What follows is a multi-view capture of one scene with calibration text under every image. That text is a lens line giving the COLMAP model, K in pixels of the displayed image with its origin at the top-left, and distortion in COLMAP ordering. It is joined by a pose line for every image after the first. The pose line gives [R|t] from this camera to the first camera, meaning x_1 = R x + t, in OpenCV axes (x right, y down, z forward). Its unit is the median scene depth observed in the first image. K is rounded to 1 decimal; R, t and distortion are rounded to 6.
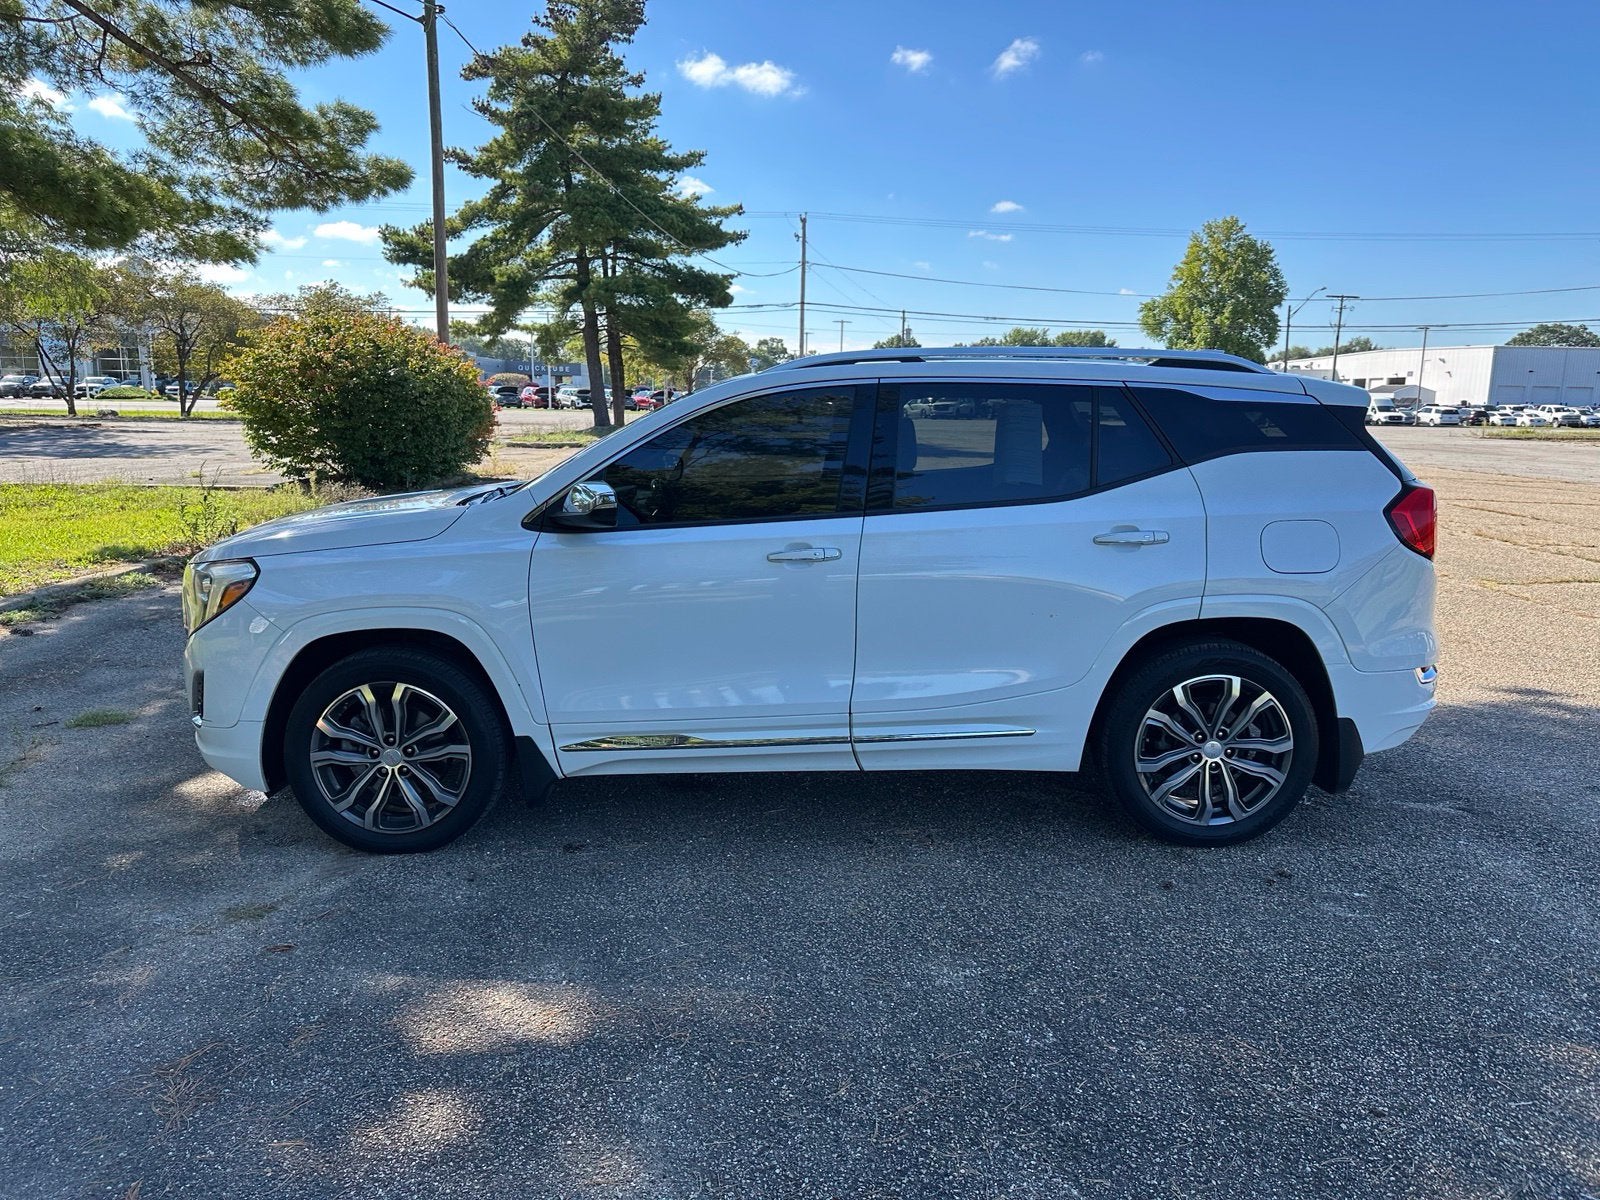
lens RADIAL K [[1165.2, 0, 810.5], [0, 1165.2, 611.1], [0, 0, 1]] dist [0.002171, -0.006427]
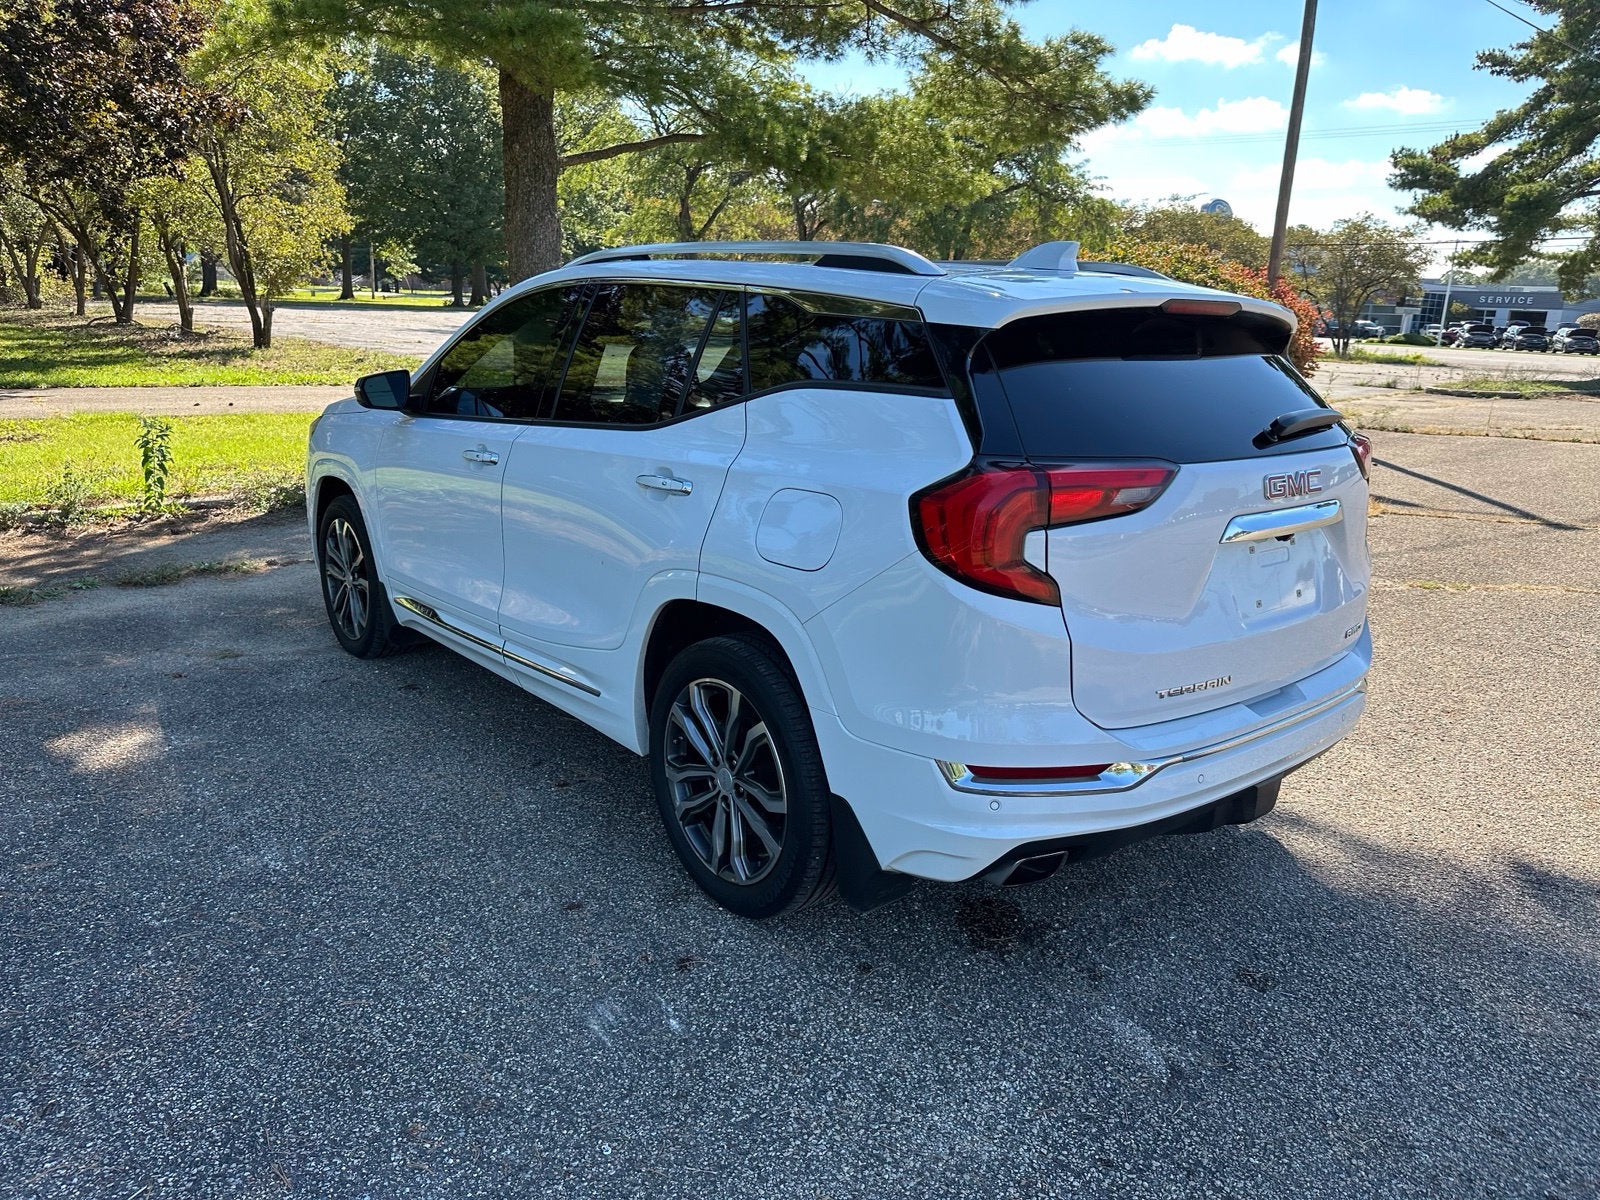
lens RADIAL K [[1140.9, 0, 799.6], [0, 1140.9, 622.1], [0, 0, 1]] dist [-0.009877, -0.007525]
pose [[0.610020, 0.211581, -0.763616, 0.119670], [-0.162613, 0.976608, 0.140691, -0.011666], [0.775521, 0.038350, 0.630156, 0.075977]]
